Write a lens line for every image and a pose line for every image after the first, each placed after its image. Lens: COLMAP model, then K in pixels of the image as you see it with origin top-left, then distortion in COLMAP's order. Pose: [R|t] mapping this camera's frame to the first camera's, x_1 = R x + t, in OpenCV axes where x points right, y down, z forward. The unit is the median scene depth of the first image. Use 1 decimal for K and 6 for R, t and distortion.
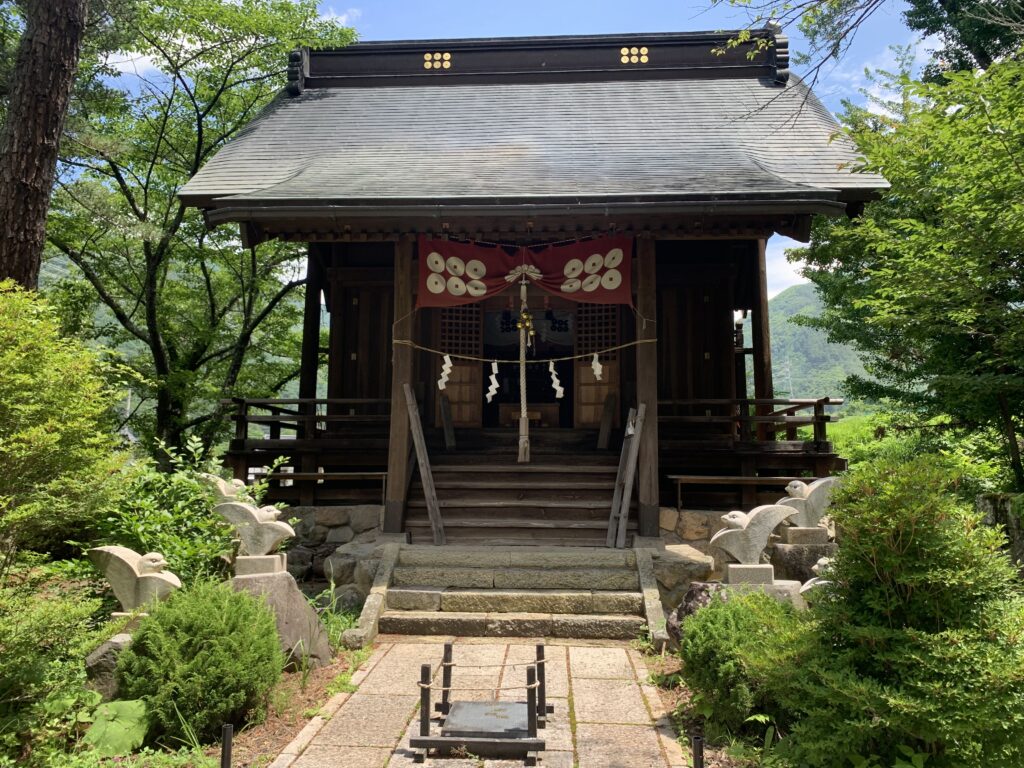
lens RADIAL K [[769.8, 0, 512.0], [0, 769.8, 384.0], [0, 0, 1]] dist [0.006530, -0.005159]
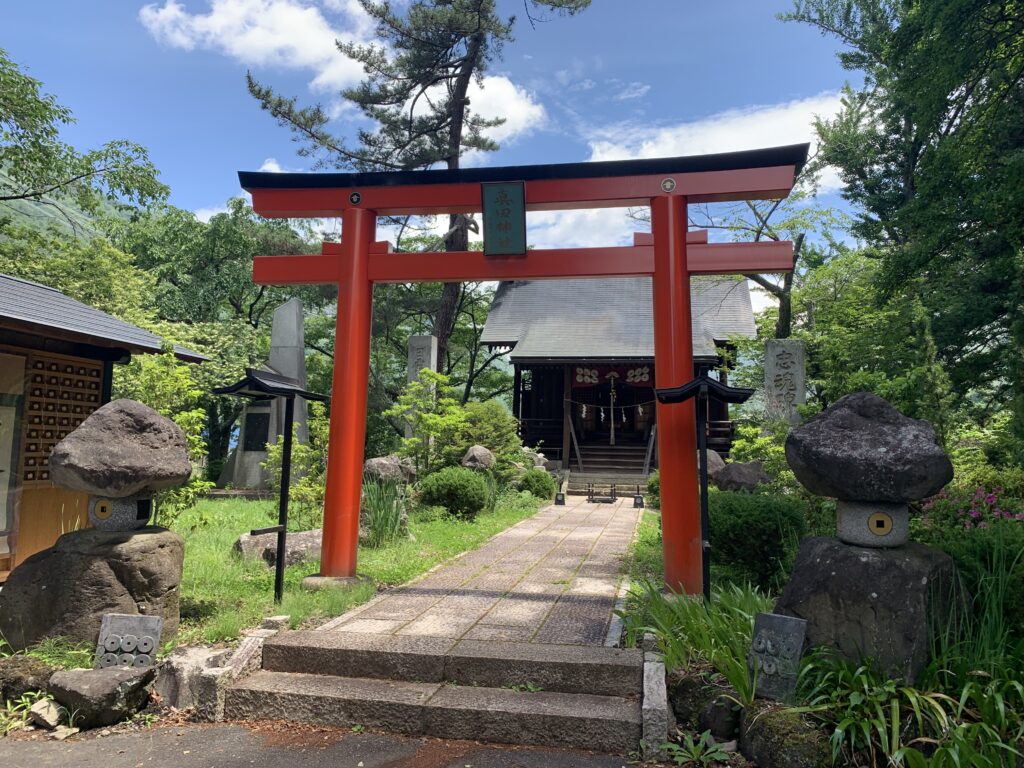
lens RADIAL K [[769.8, 0, 512.0], [0, 769.8, 384.0], [0, 0, 1]] dist [0.006530, -0.005159]
pose [[0.991761, 0.001014, -0.128101, 0.012237], [-0.000190, 0.999979, 0.006446, -0.129794], [0.128105, -0.006369, 0.991740, -1.738207]]
